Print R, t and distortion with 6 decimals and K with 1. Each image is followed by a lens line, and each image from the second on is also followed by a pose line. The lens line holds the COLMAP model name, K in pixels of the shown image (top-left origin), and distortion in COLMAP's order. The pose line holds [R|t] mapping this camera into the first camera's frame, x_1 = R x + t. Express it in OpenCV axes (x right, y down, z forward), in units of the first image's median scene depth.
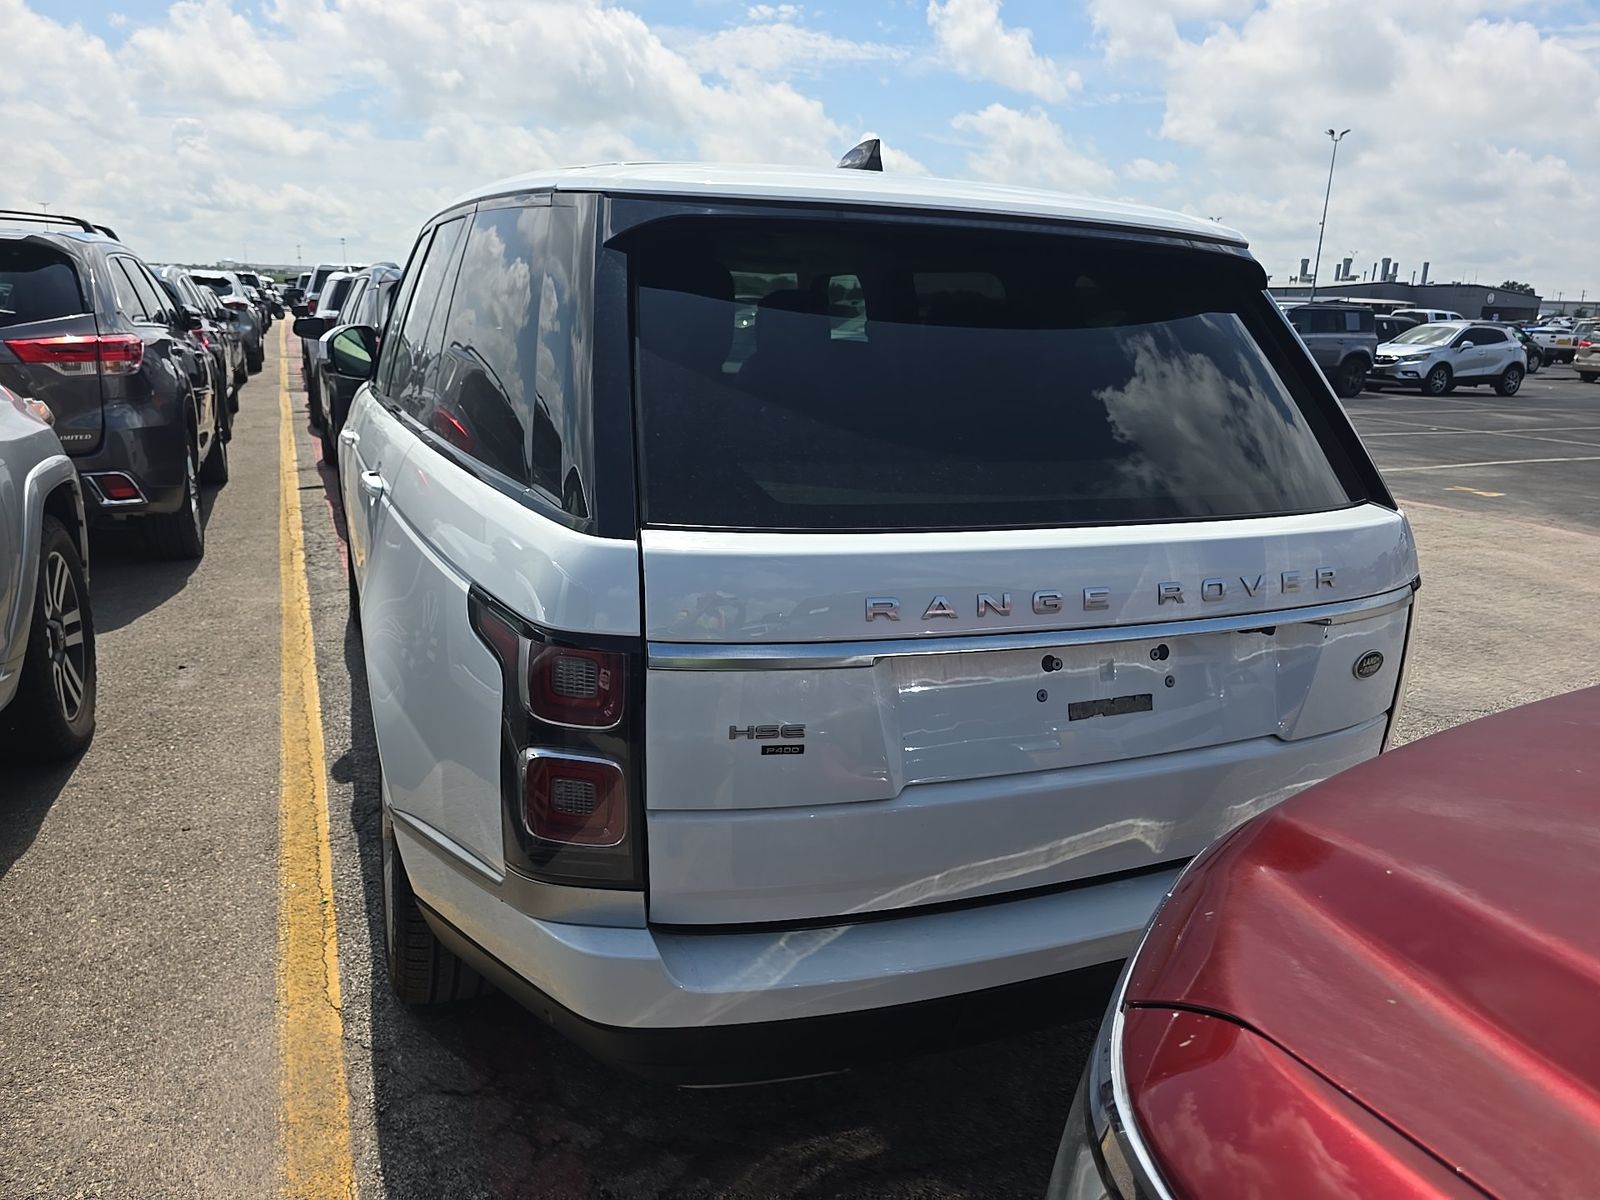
lens RADIAL K [[1099.8, 0, 800.9], [0, 1099.8, 603.8], [0, 0, 1]] dist [0.033350, -0.032006]
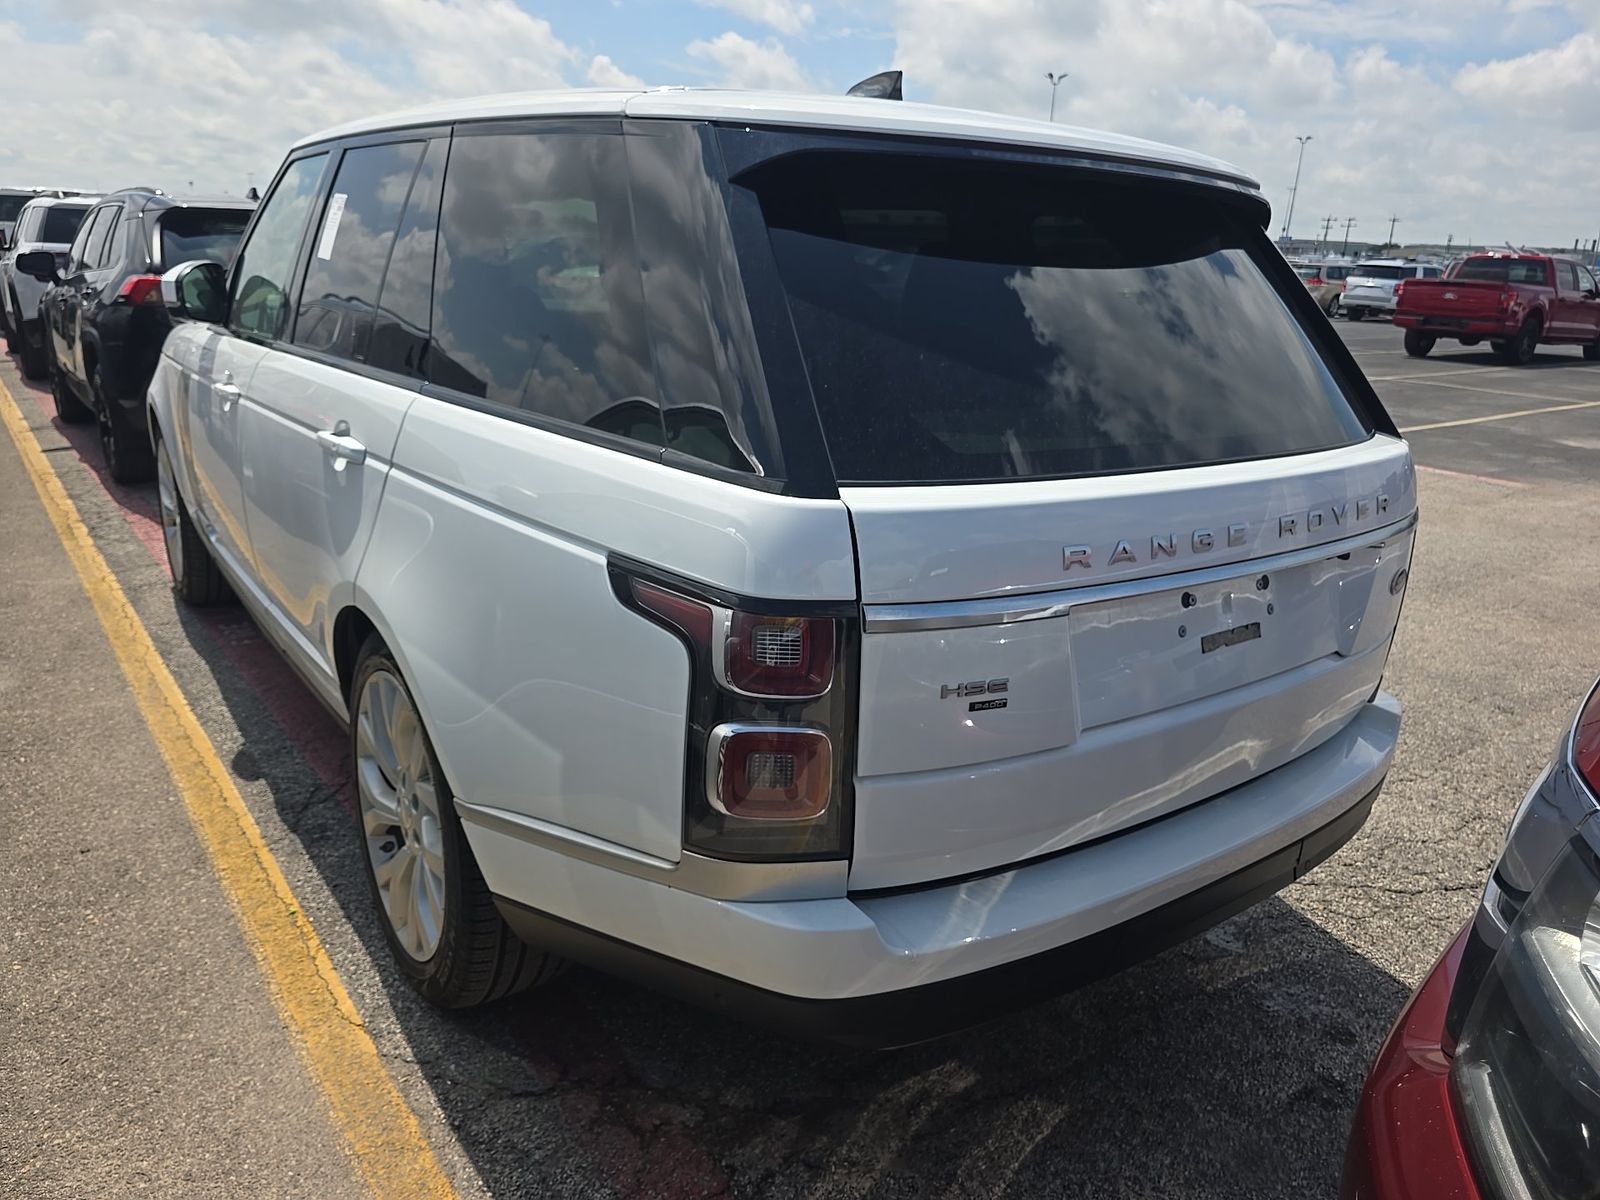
lens RADIAL K [[1099.8, 0, 813.7], [0, 1099.8, 605.7], [0, 0, 1]] dist [0.033350, -0.032006]
pose [[0.974070, -0.065394, 0.216589, -0.272474], [0.053358, 0.996713, 0.060963, -0.017956], [-0.219864, -0.047825, 0.974358, 0.052663]]
